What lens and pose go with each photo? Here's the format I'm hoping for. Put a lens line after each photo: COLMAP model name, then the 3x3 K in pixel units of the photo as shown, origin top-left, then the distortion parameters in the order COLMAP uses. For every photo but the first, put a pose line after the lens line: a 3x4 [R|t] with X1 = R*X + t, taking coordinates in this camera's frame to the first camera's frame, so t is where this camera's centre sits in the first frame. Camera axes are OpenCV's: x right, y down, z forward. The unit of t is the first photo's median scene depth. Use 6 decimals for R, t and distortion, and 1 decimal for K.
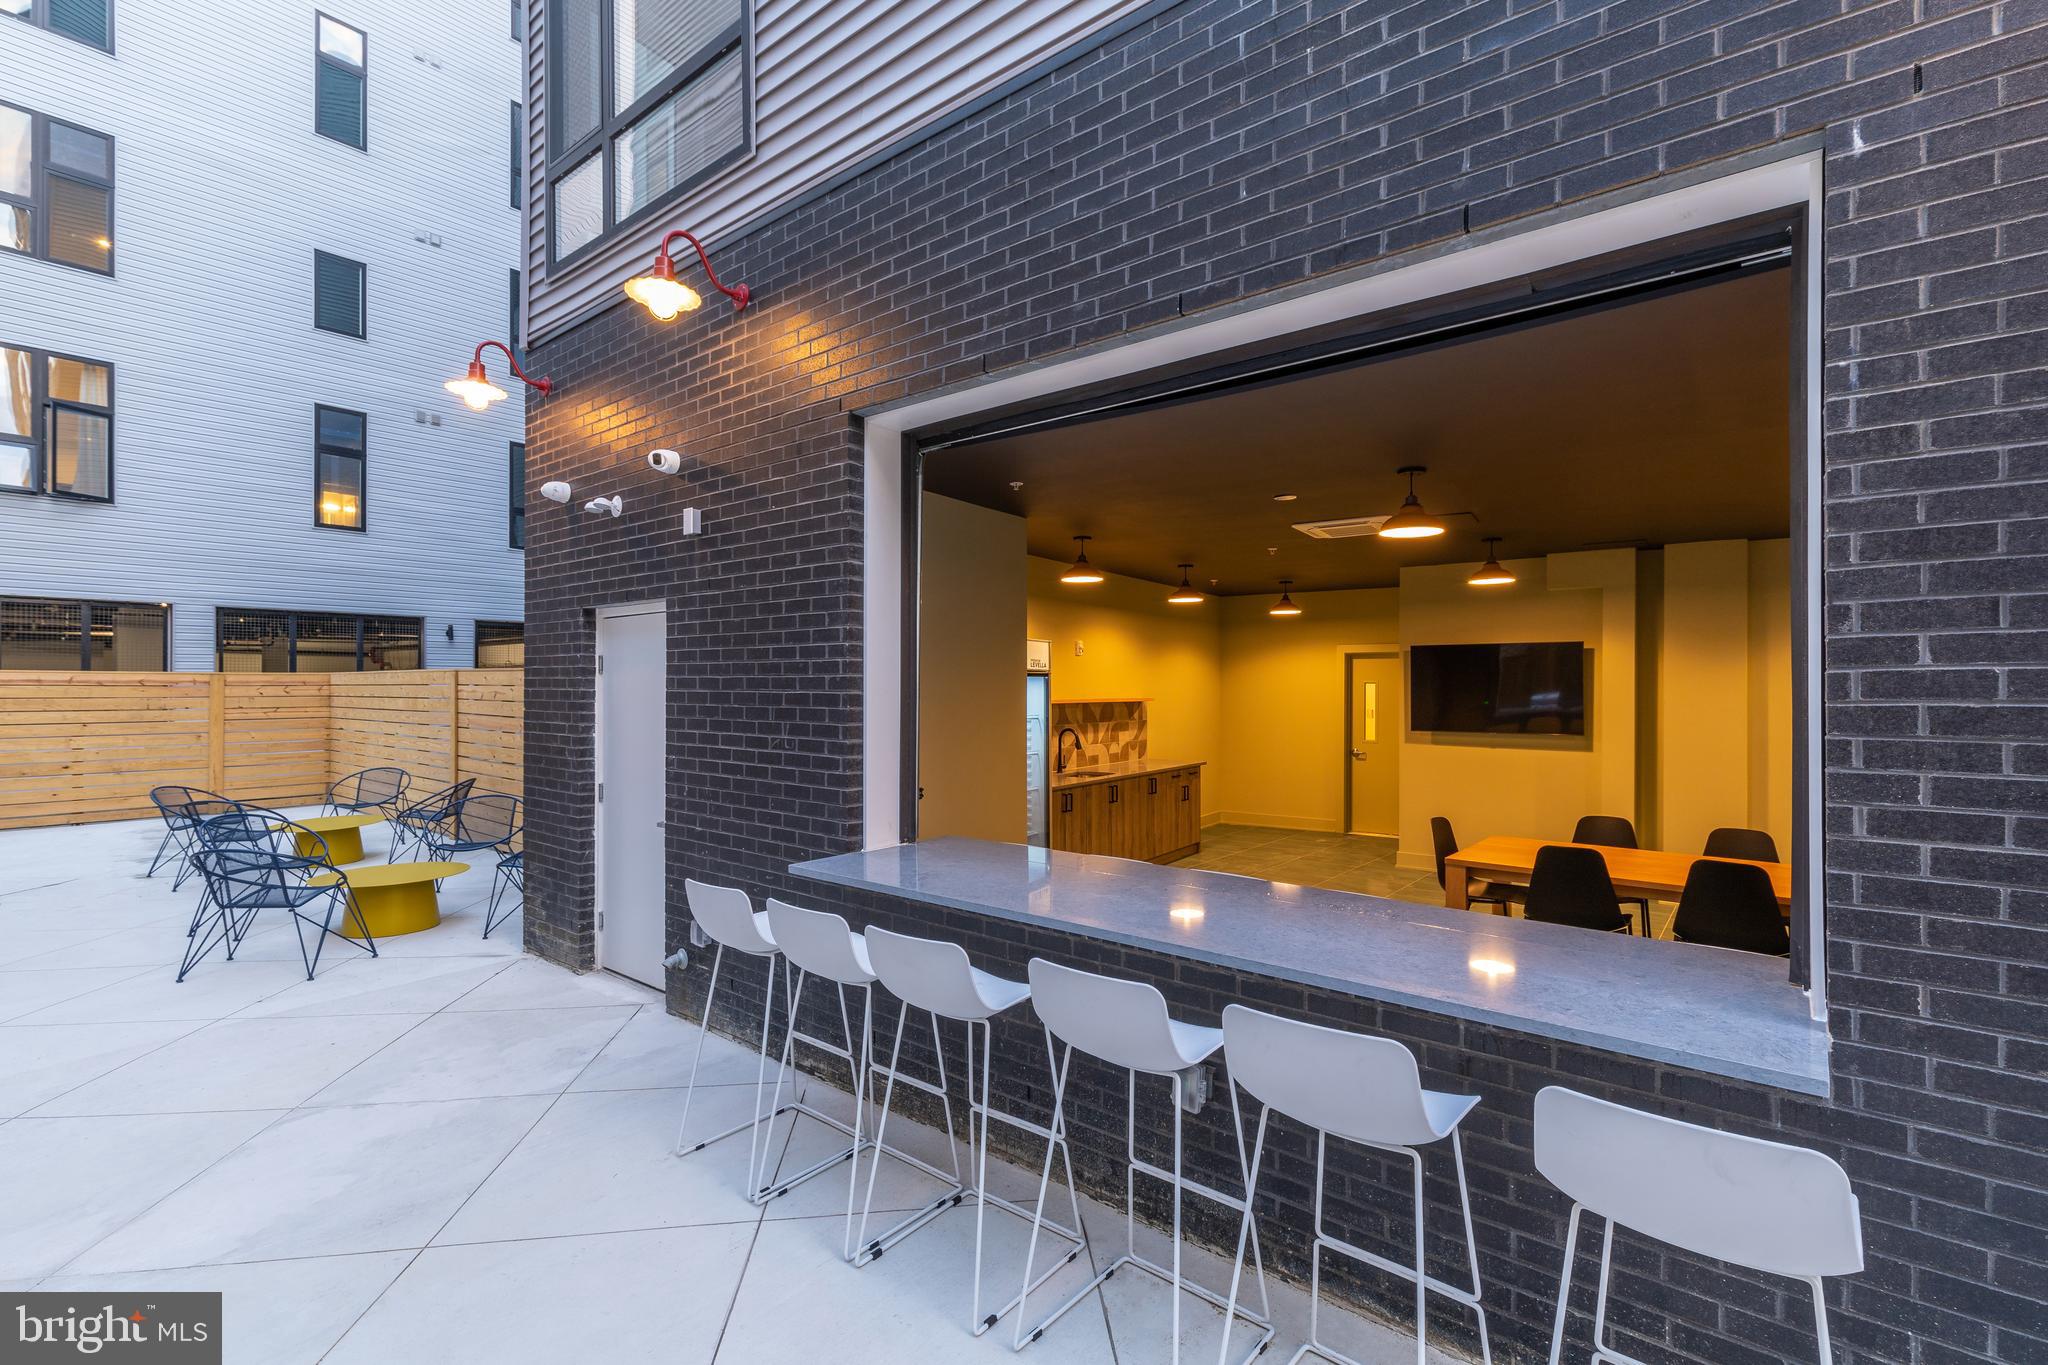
lens RADIAL K [[901.6, 0, 1026.5], [0, 901.6, 705.7], [0, 0, 1]] dist [-0.001033, 0.000397]
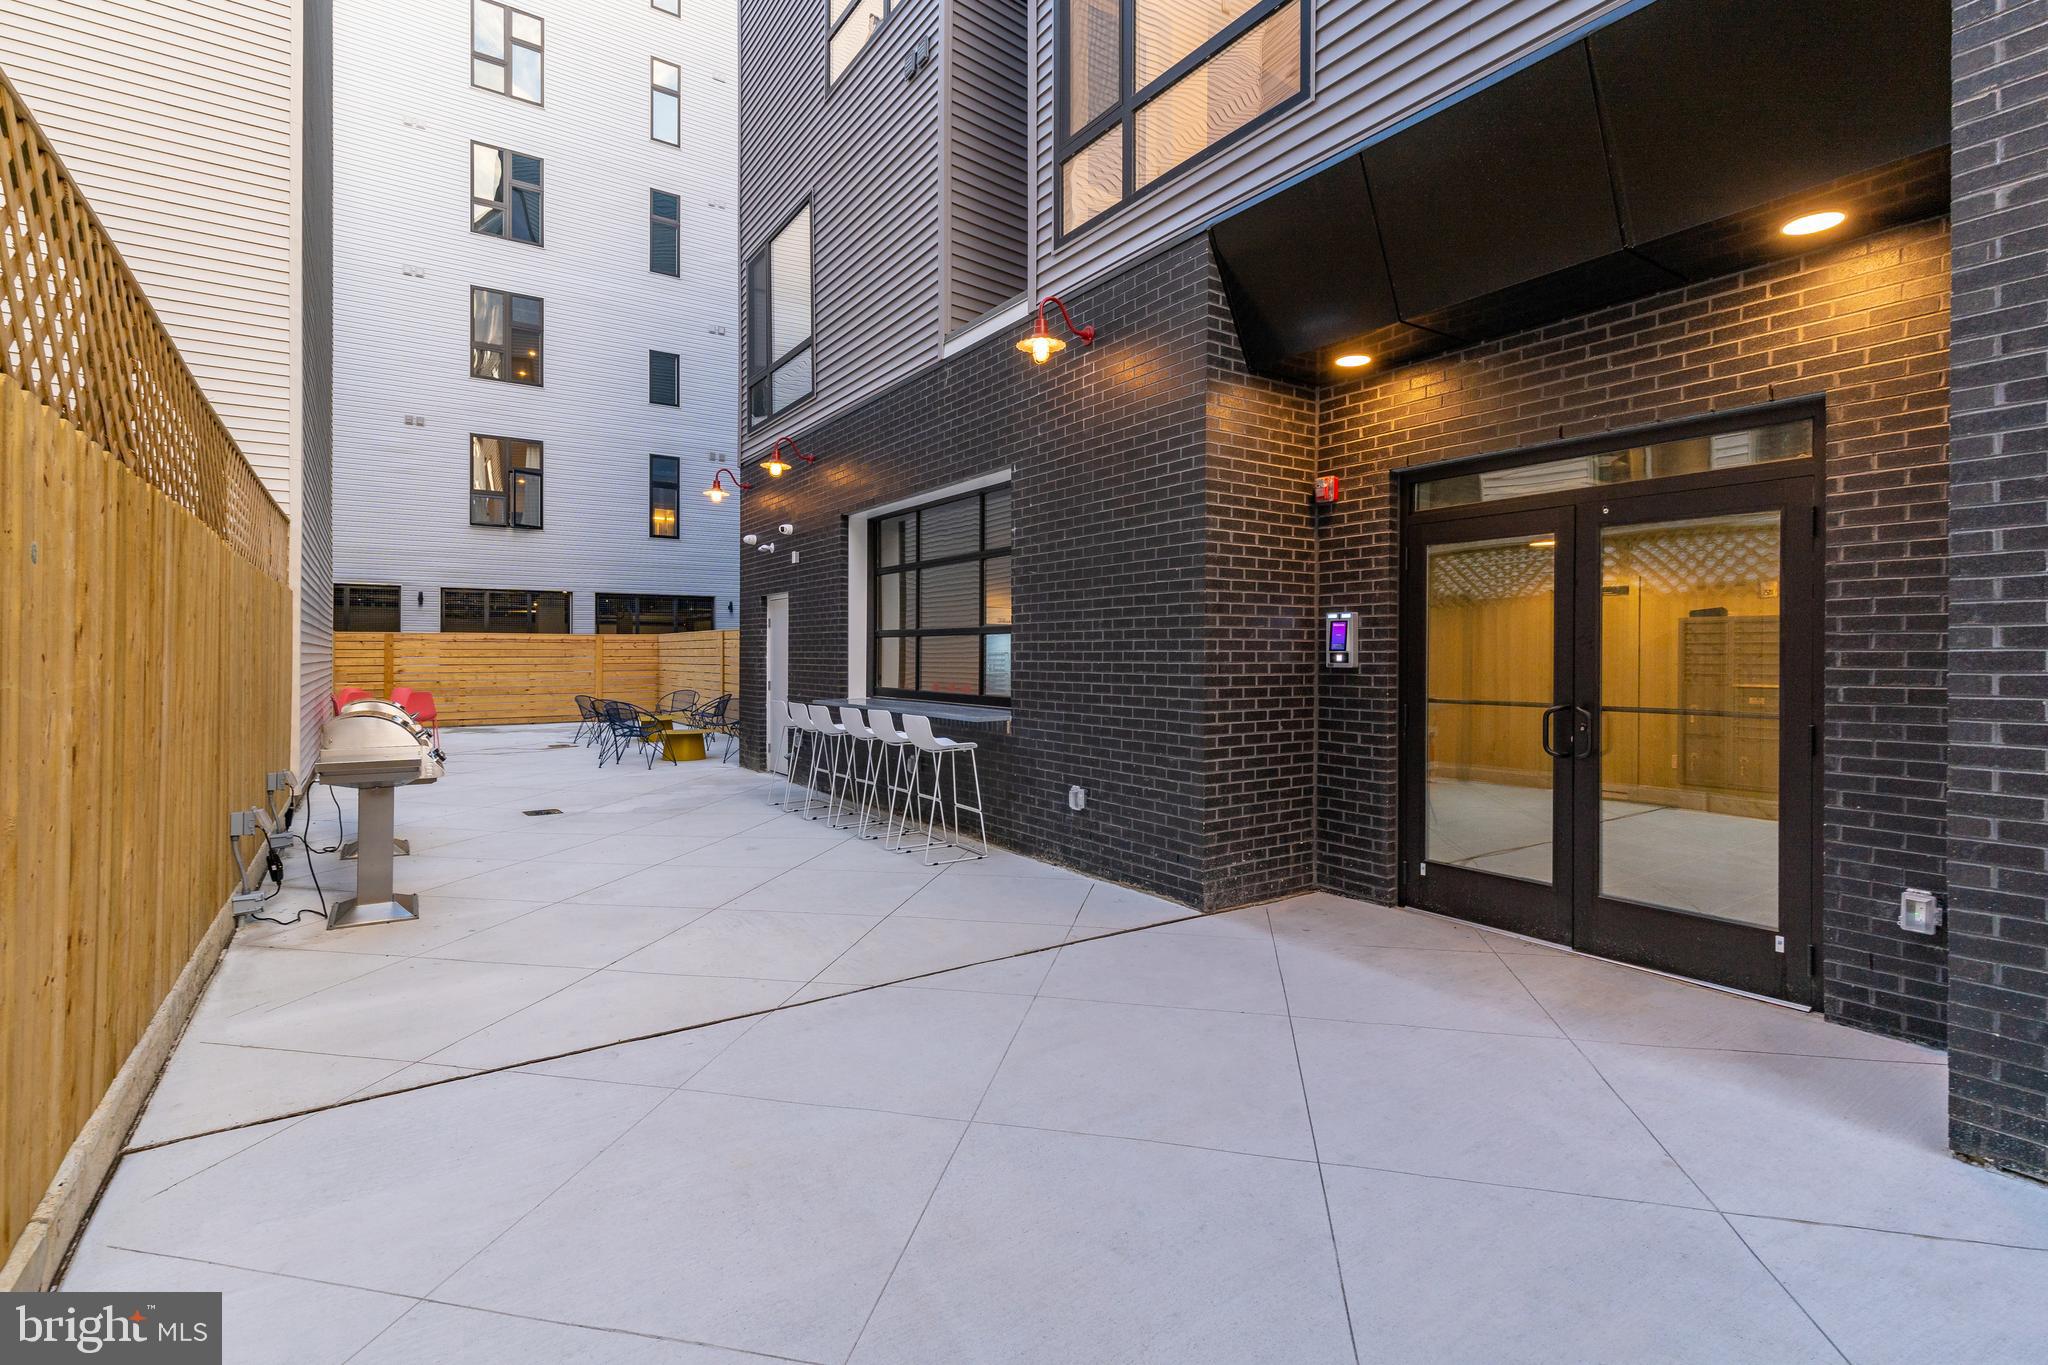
lens RADIAL K [[939.4, 0, 1024.0], [0, 939.4, 682.5], [0, 0, 1]] dist [-0.000276, 0.000021]
pose [[0.958921, 0.006418, -0.283600, 0.340896], [-0.003845, 0.999946, 0.009630, 0.032931], [0.283646, -0.008144, 0.958894, -0.438420]]
